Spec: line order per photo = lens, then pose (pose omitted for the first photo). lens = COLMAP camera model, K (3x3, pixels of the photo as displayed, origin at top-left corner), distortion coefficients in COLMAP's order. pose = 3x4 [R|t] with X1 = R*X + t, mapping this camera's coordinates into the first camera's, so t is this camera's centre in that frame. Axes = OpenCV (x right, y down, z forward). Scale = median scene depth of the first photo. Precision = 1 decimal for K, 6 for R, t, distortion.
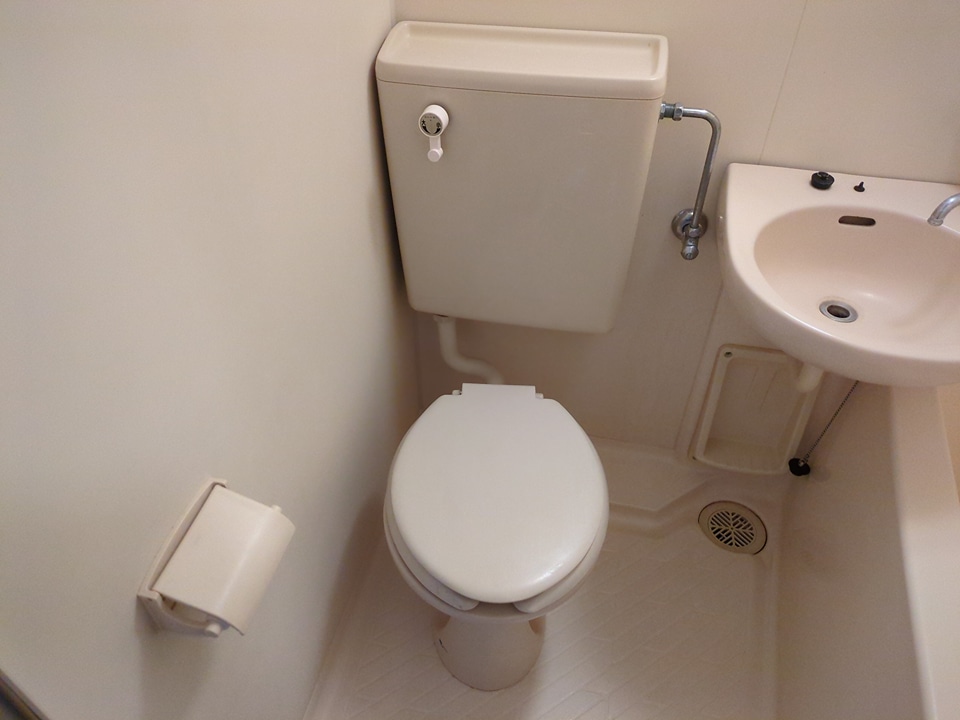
lens RADIAL K [[715.4, 0, 475.7], [0, 715.4, 353.7], [0, 0, 1]] dist [0.046656, -0.027903]
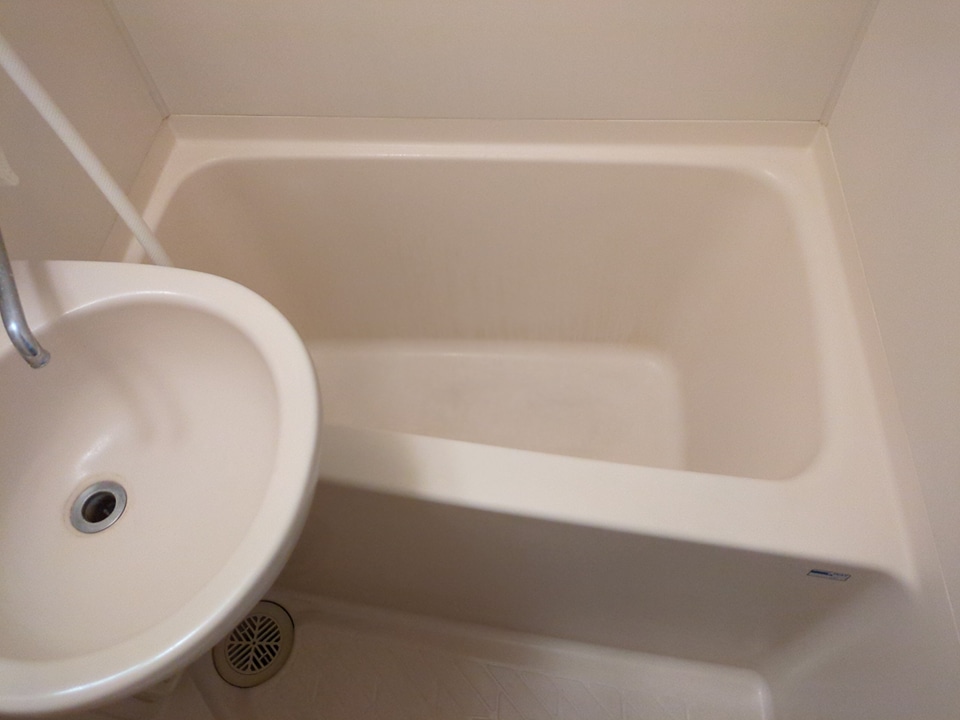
lens RADIAL K [[715.4, 0, 482.1], [0, 715.4, 359.2], [0, 0, 1]] dist [0.046656, -0.027903]
pose [[-0.122339, -0.834534, 0.537203, 0.208370], [0.694309, 0.314811, 0.647170, -0.267246], [-0.709203, 0.452158, 0.540911, 0.323612]]
